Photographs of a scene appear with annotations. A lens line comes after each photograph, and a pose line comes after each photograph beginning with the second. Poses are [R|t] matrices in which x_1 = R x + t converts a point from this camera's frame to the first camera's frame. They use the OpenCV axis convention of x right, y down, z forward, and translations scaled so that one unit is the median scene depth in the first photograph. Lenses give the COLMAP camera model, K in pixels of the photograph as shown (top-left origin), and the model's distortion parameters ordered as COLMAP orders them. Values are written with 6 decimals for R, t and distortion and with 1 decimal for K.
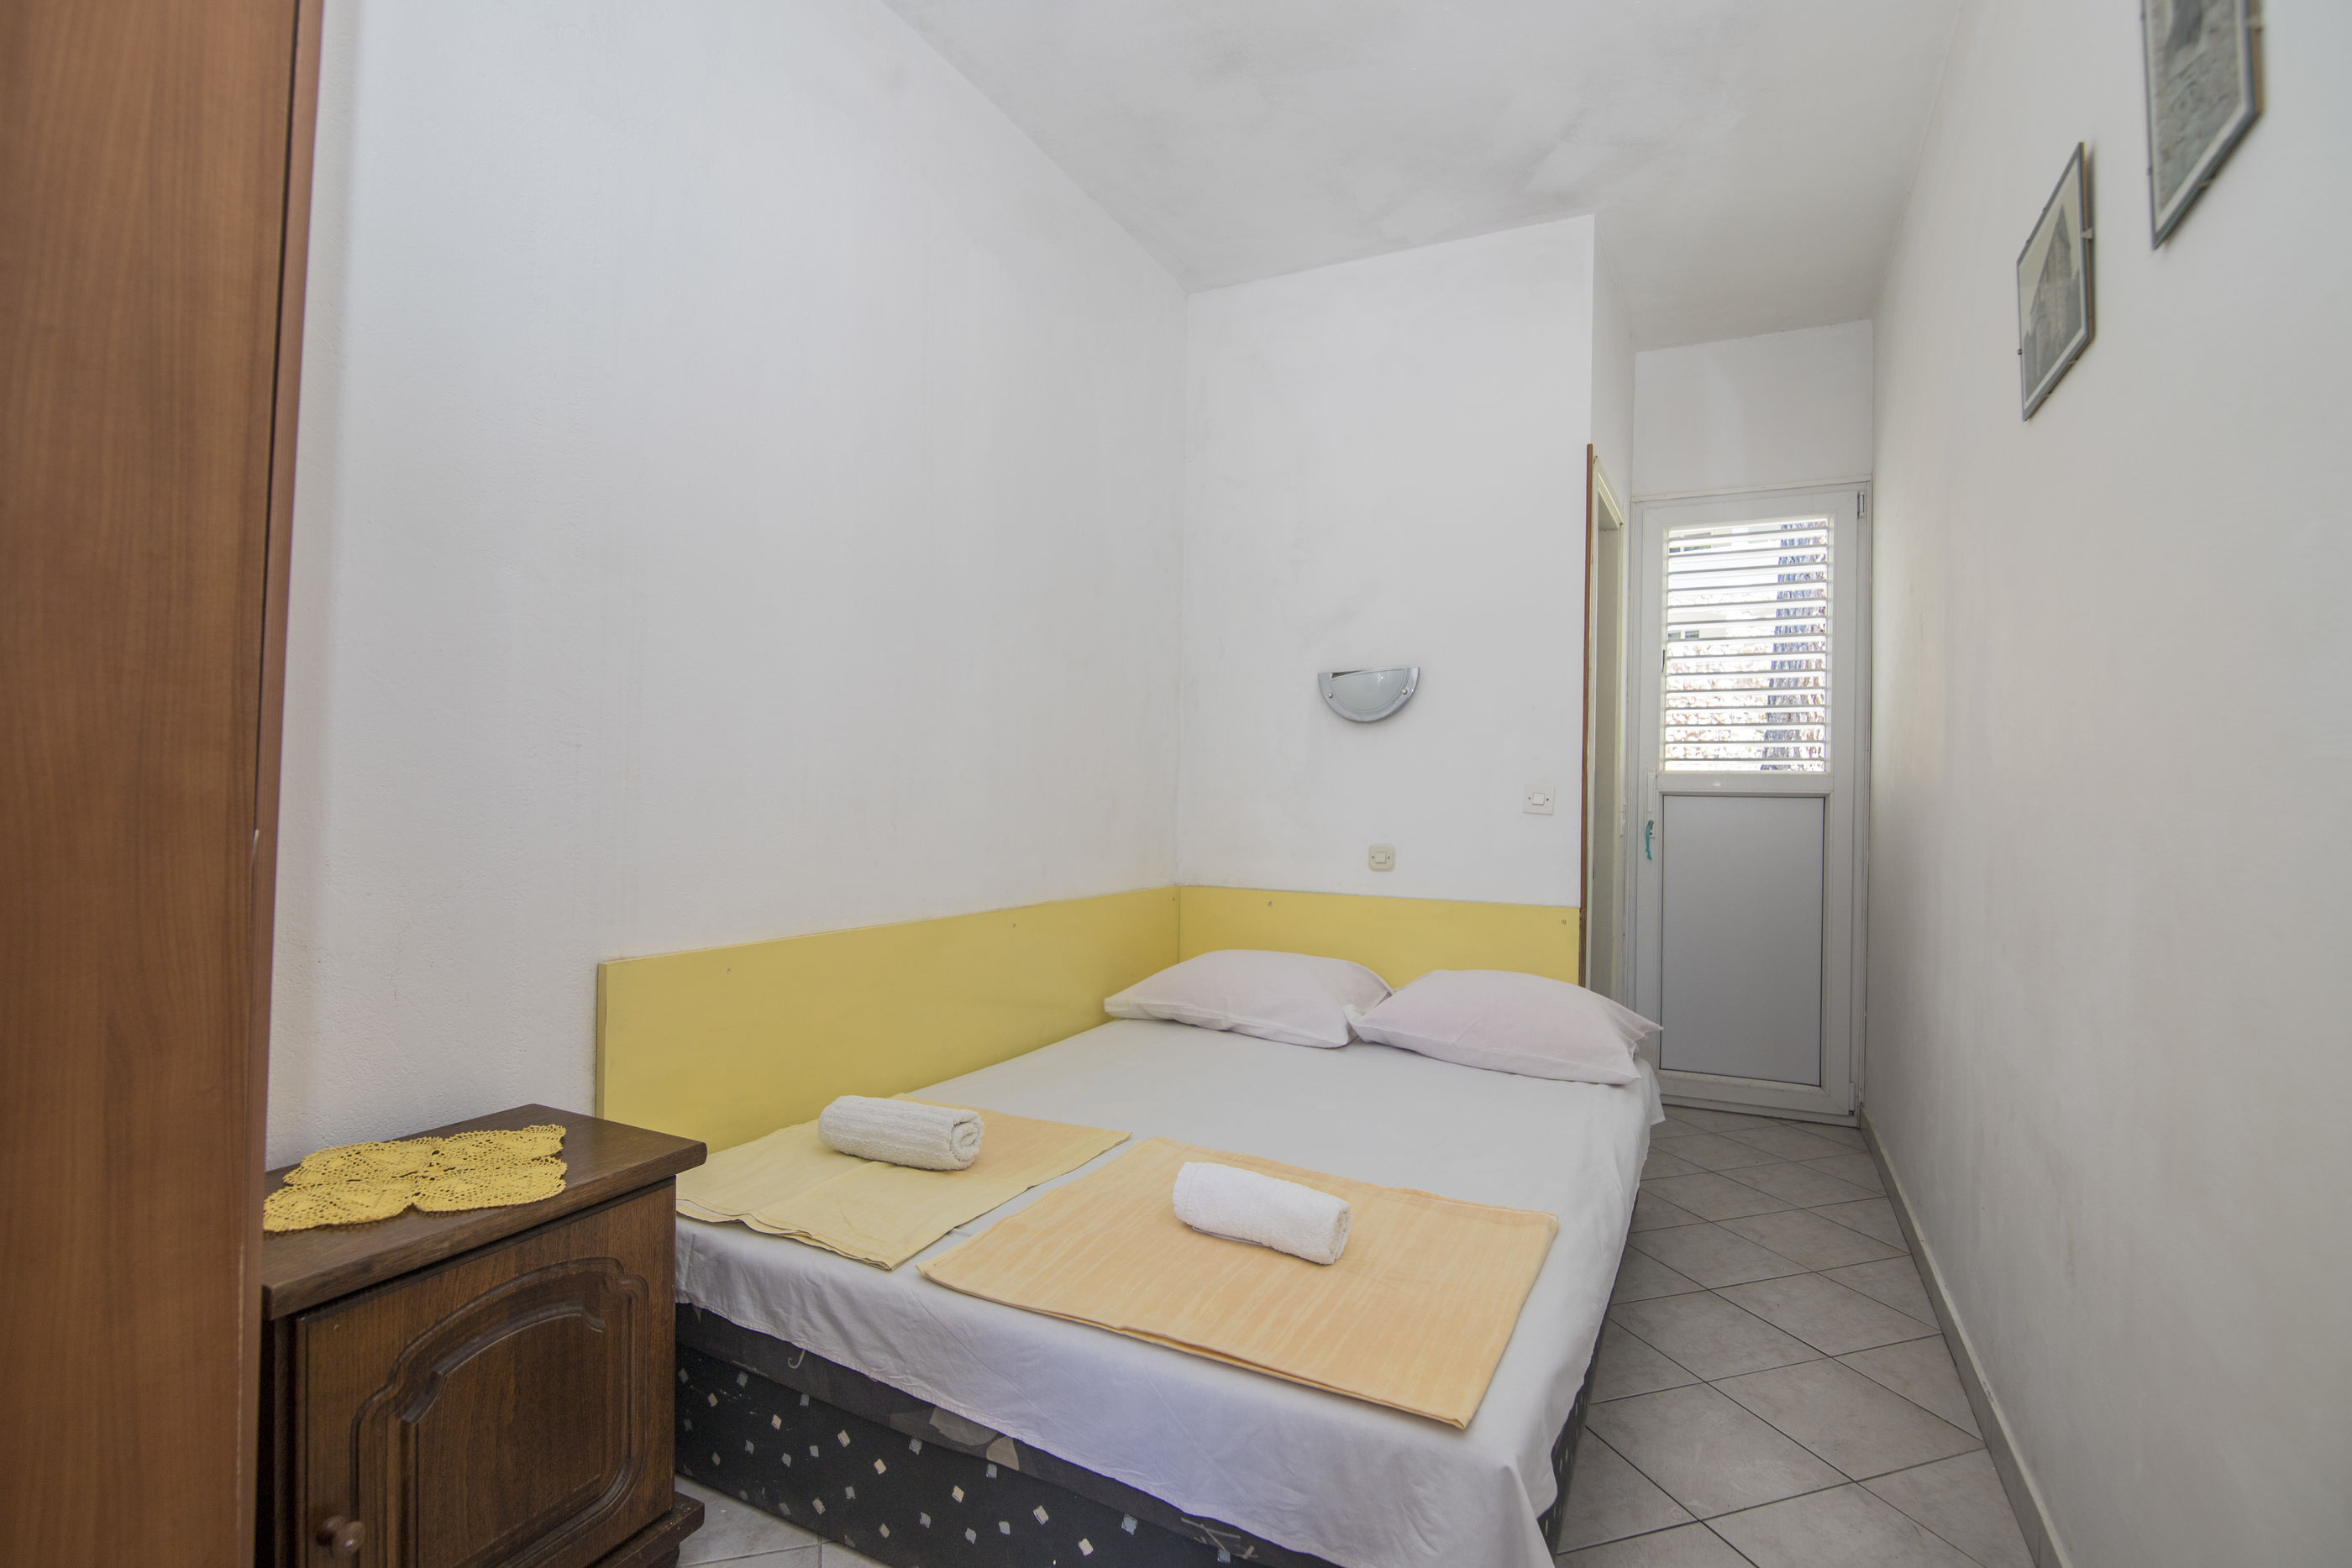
lens RADIAL K [[1101.6, 0, 1171.2], [0, 1101.6, 793.9], [0, 0, 1]] dist [-0.021788, 0.001136]
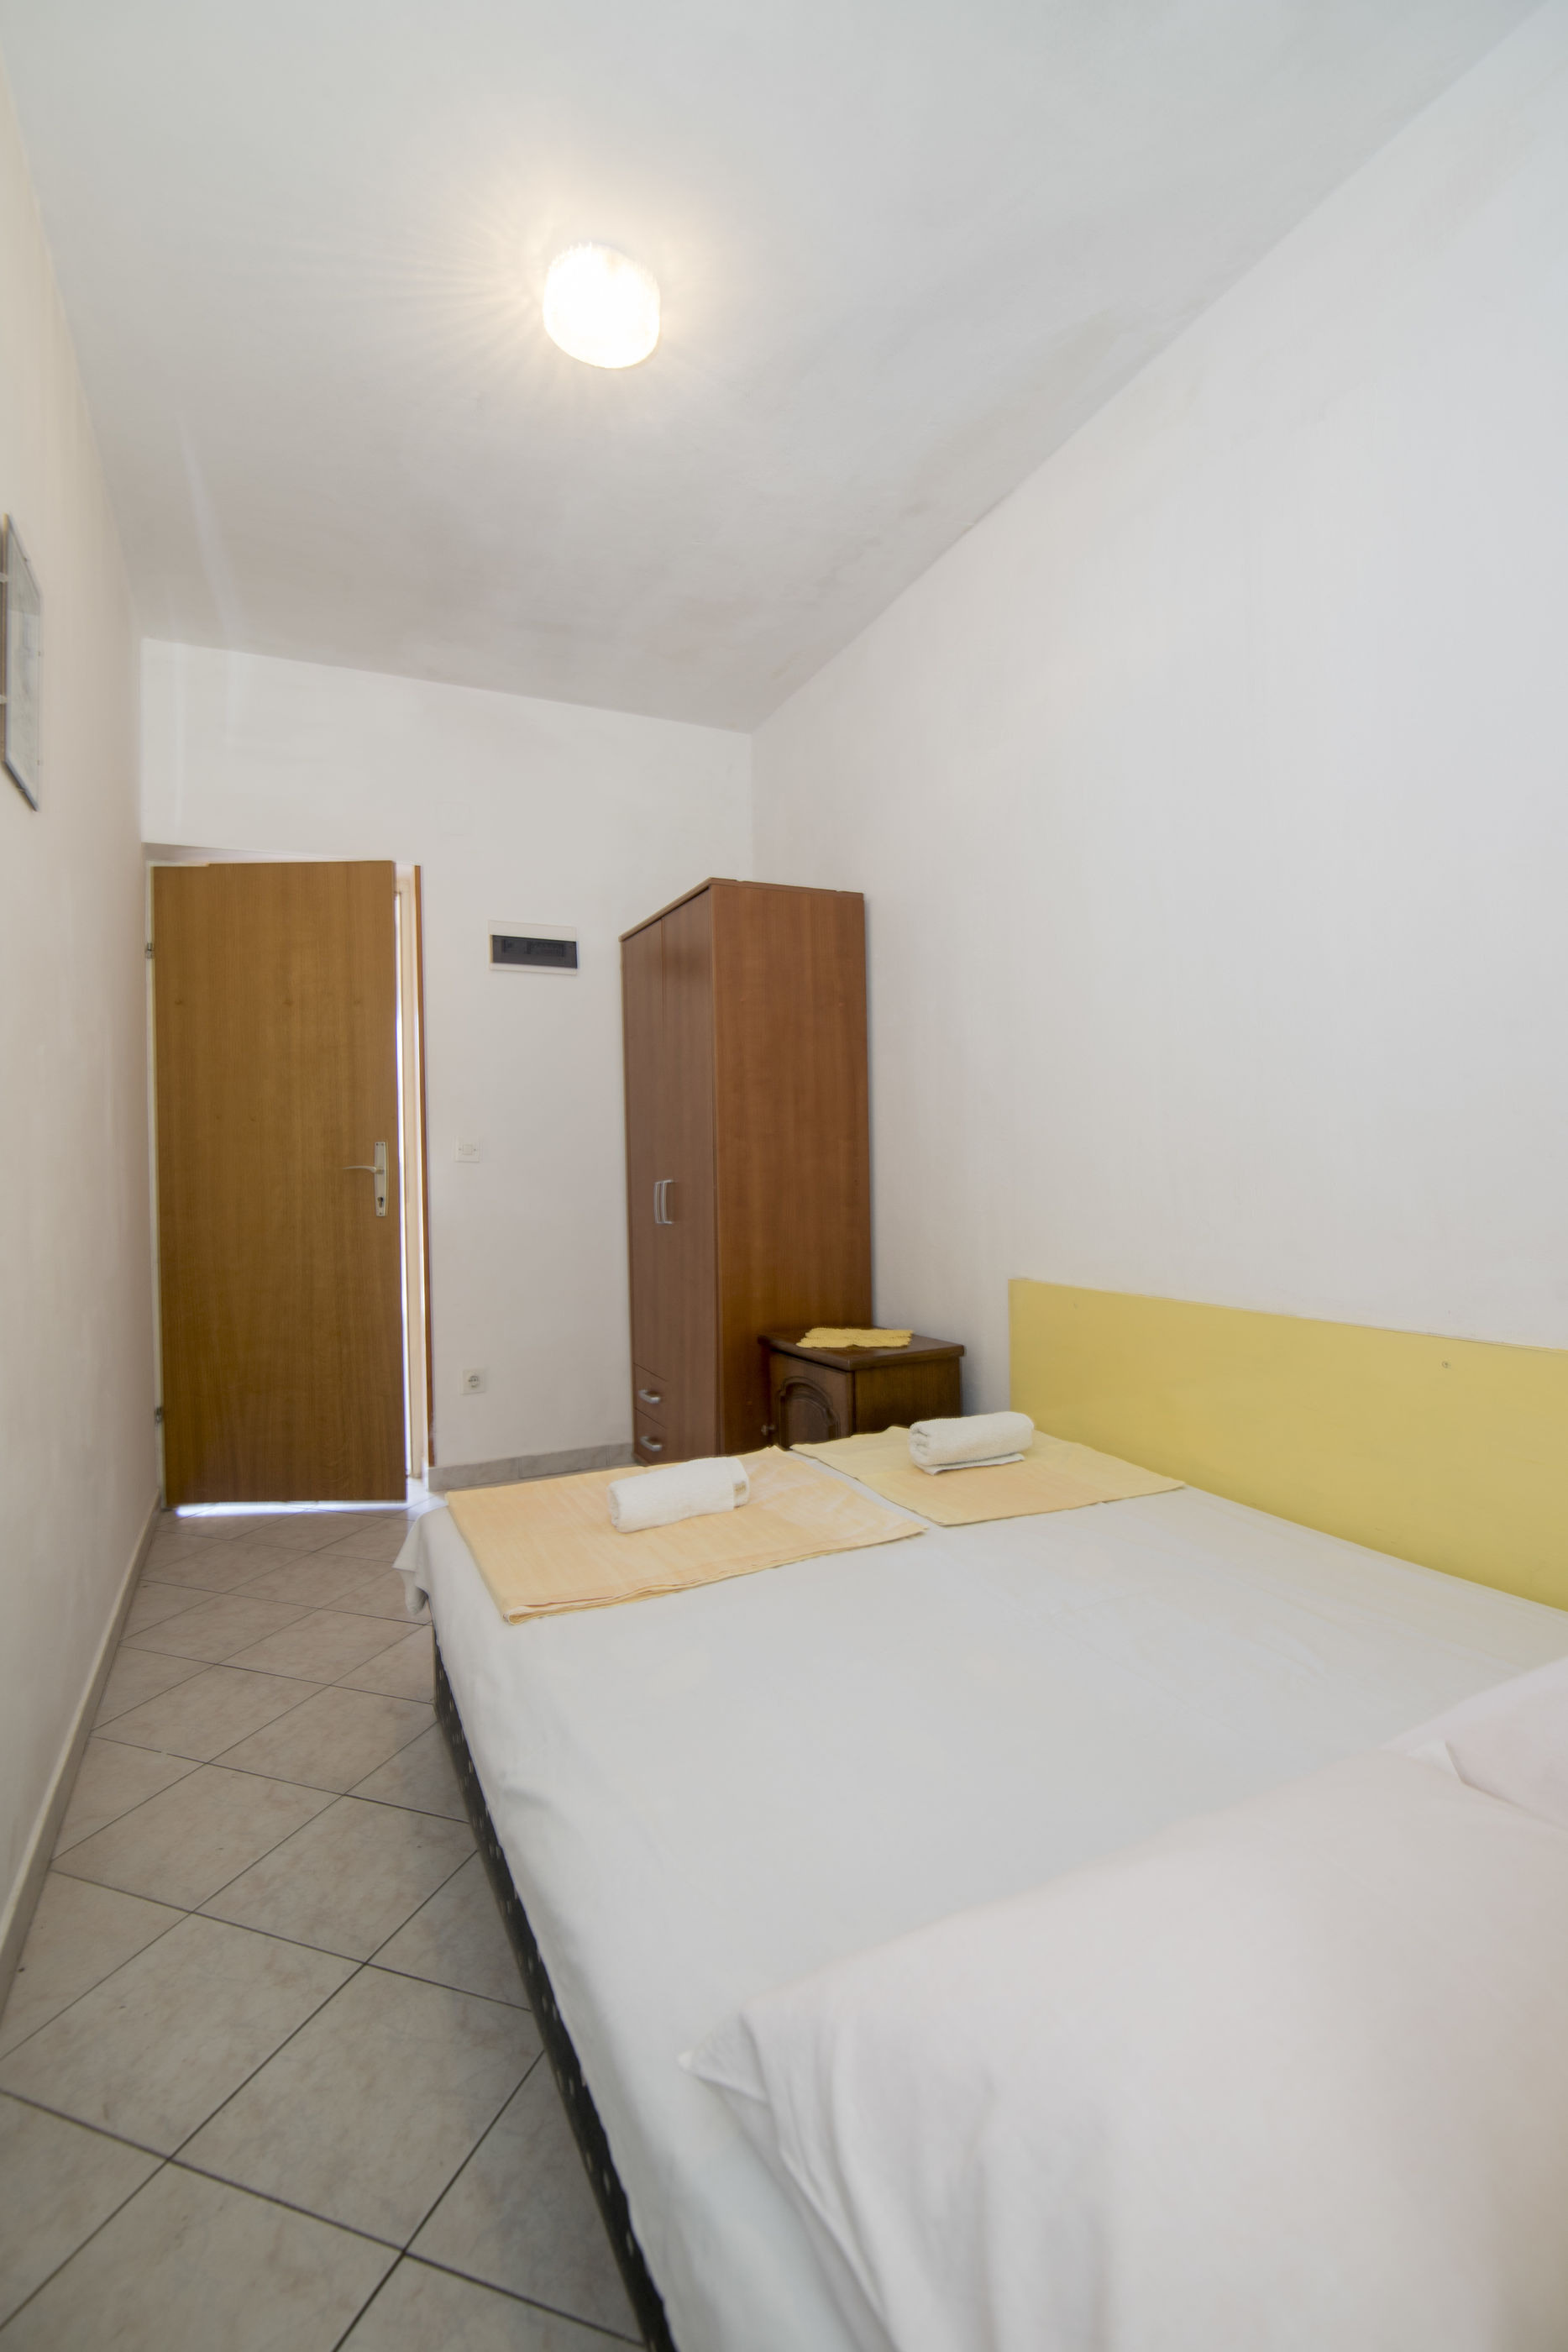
lens RADIAL K [[1101.6, 0, 880.1], [0, 1101.6, 1346.8], [0, 0, 1]] dist [-0.021788, 0.001136]
pose [[-0.566247, 0.134254, -0.813228, 0.848501], [0.015912, 0.988242, 0.152067, 0.012719], [0.824082, 0.073167, -0.561725, 1.693601]]
